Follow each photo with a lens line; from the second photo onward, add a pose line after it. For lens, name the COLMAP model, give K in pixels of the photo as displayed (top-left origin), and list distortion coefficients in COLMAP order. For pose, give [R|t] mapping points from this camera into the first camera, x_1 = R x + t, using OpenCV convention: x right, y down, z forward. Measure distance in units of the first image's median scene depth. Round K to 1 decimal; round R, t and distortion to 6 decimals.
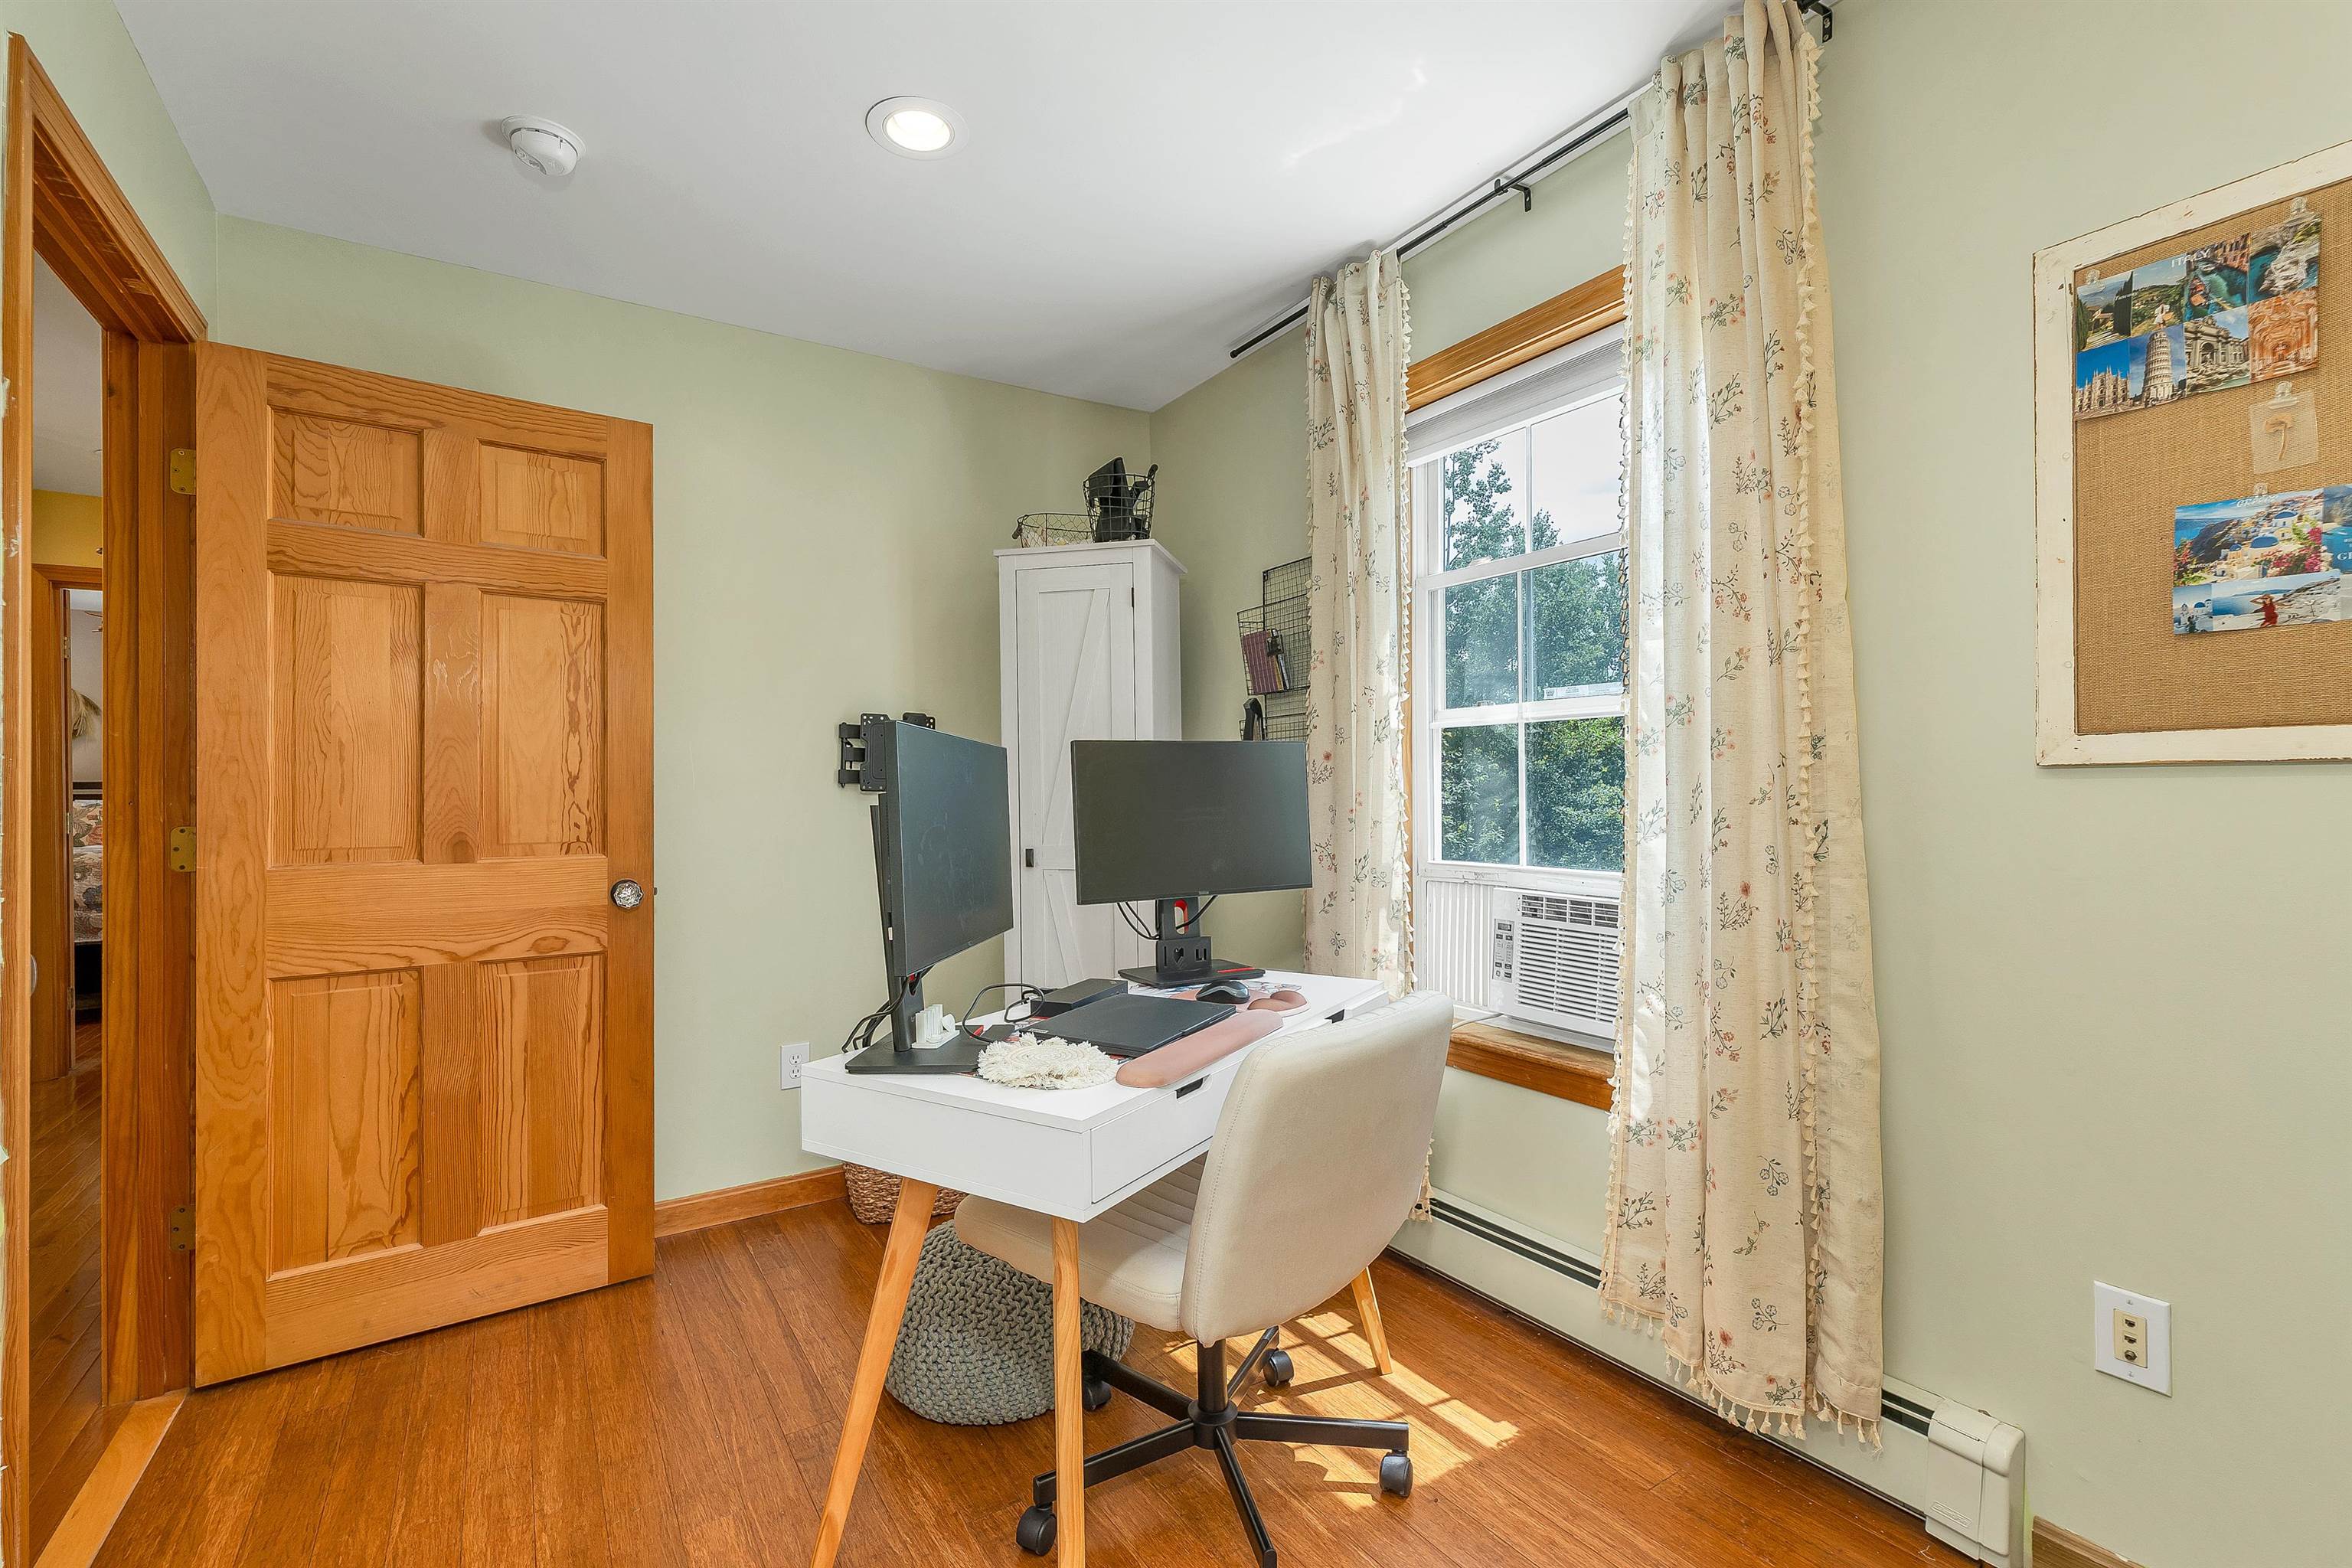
lens RADIAL K [[1018.5, 0, 1176.0], [0, 1018.5, 784.0], [0, 0, 1]] dist [-0.001668, -0.000260]
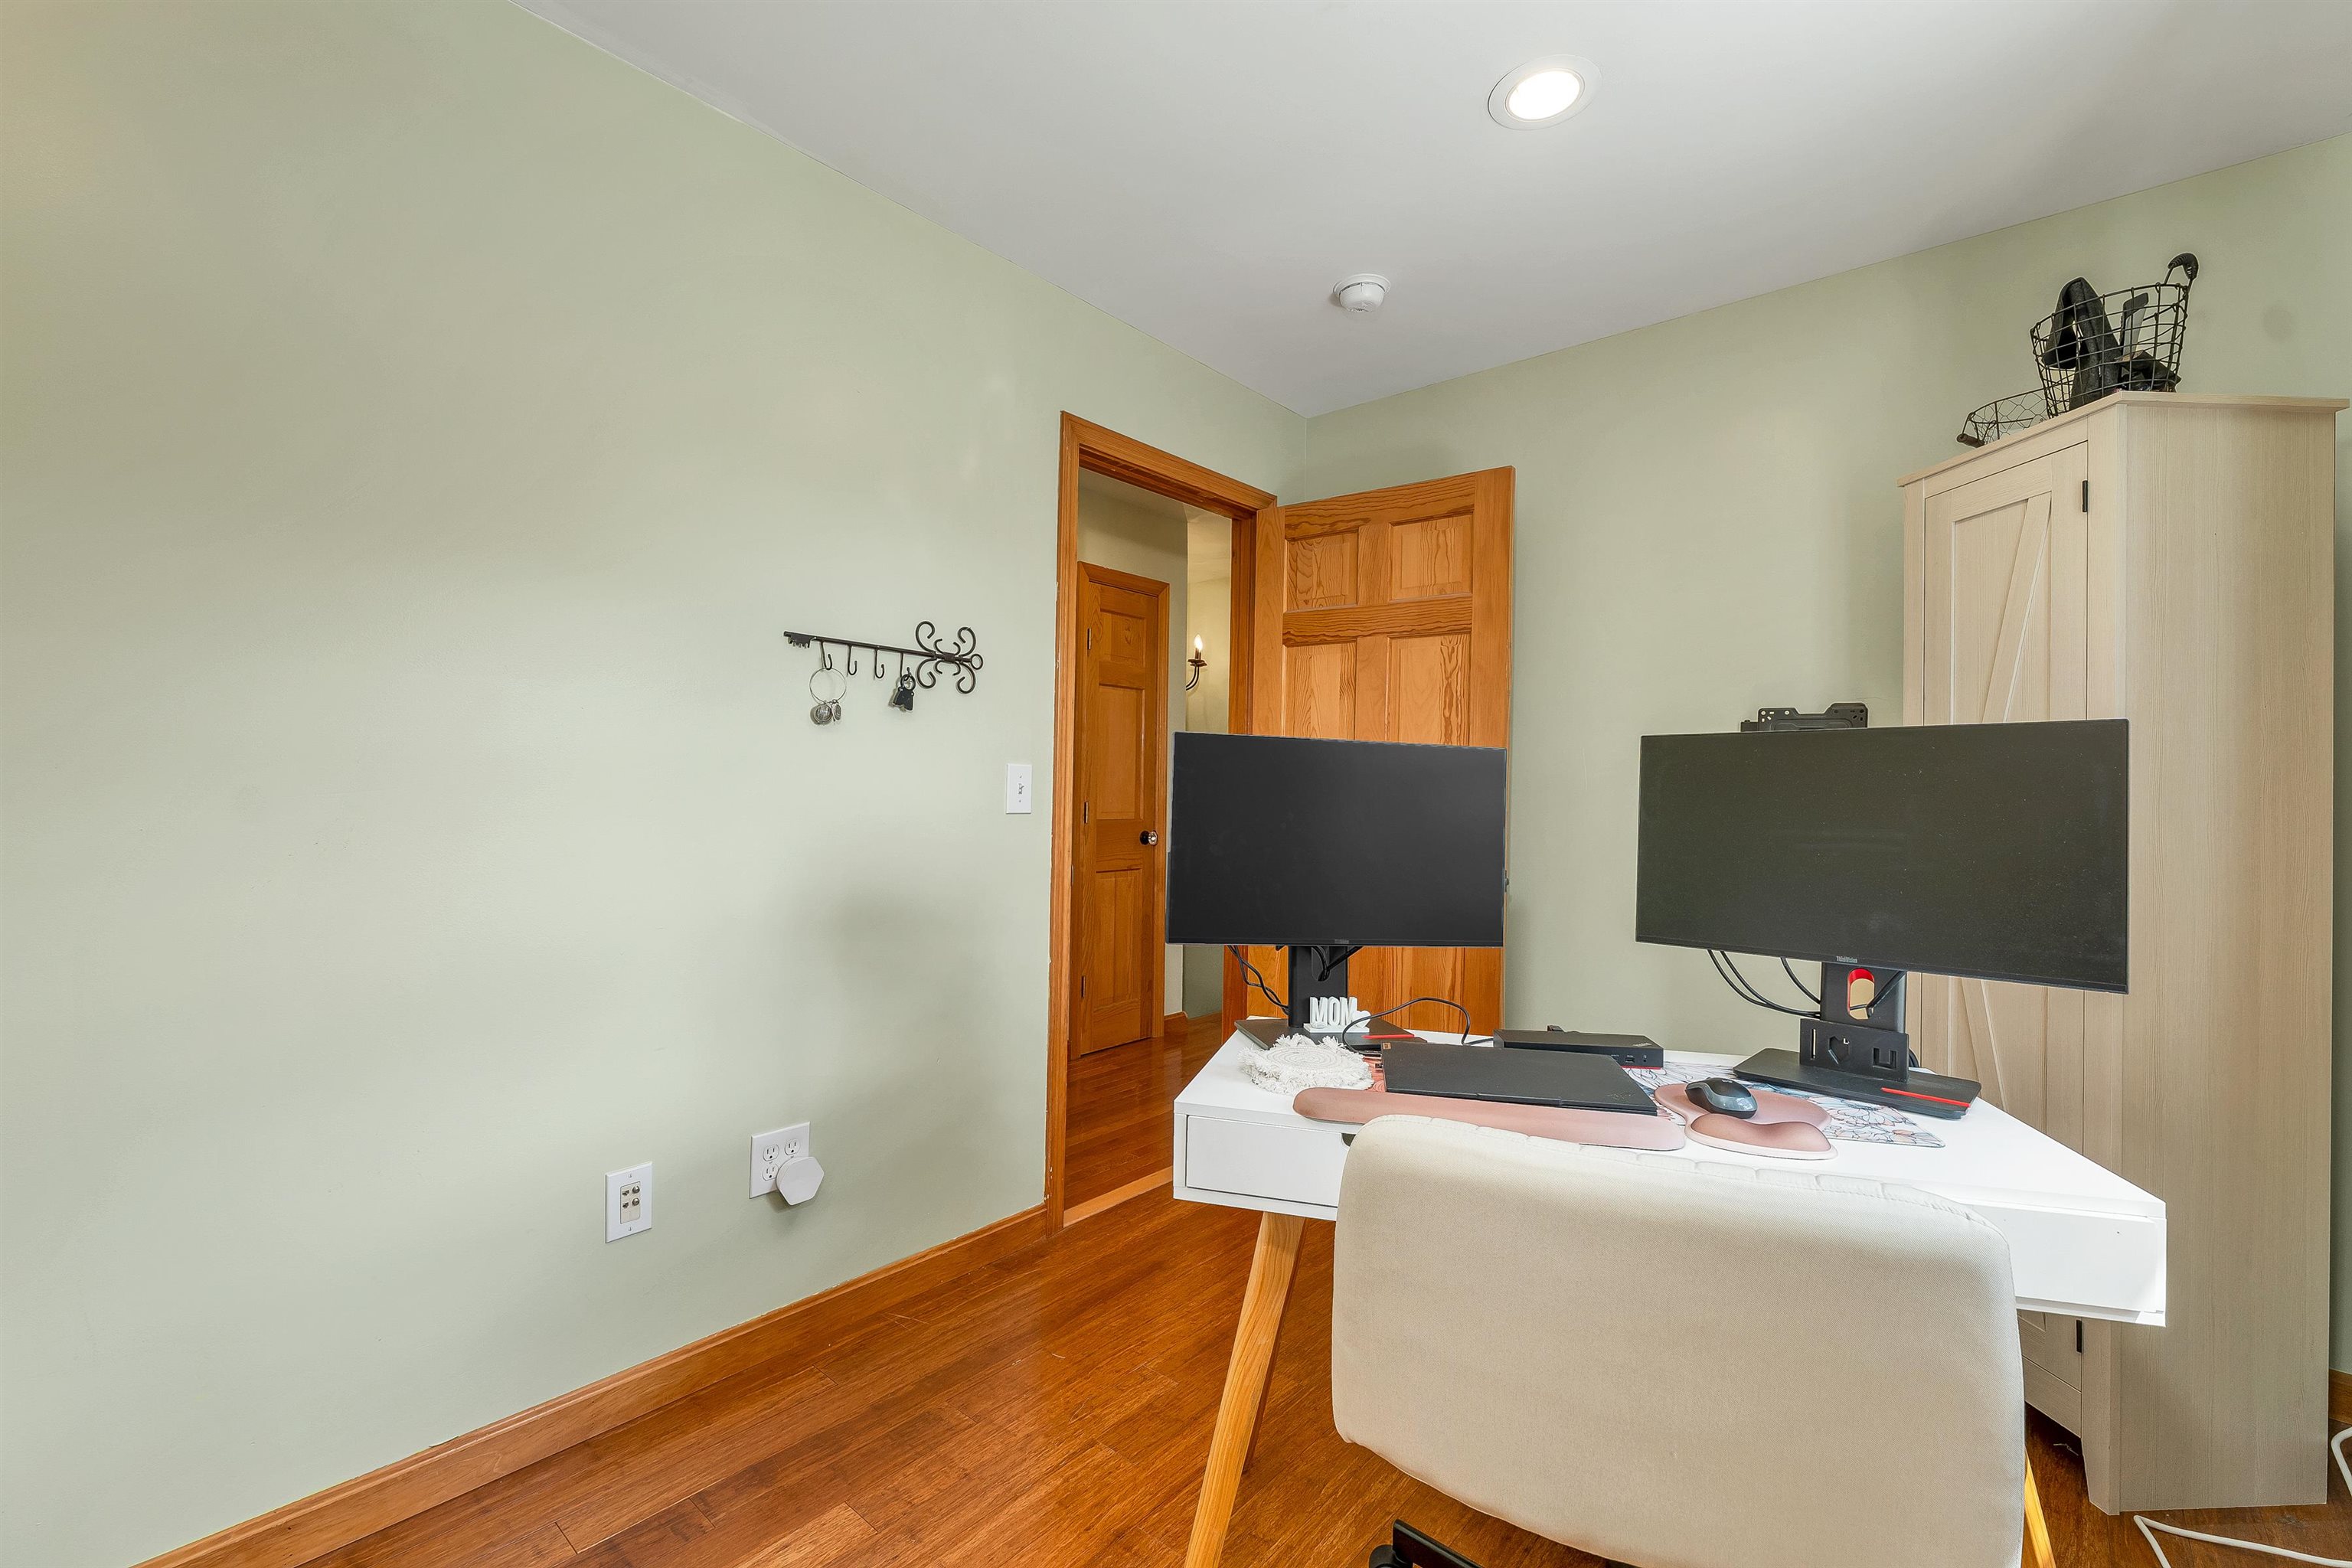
lens RADIAL K [[1018.5, 0, 1176.0], [0, 1018.5, 784.0], [0, 0, 1]] dist [-0.001668, -0.000260]
pose [[0.270427, 0.010736, -0.962681, 0.549202], [-0.016137, 0.999848, 0.006618, -0.004384], [0.962605, 0.013745, 0.270559, 0.405461]]
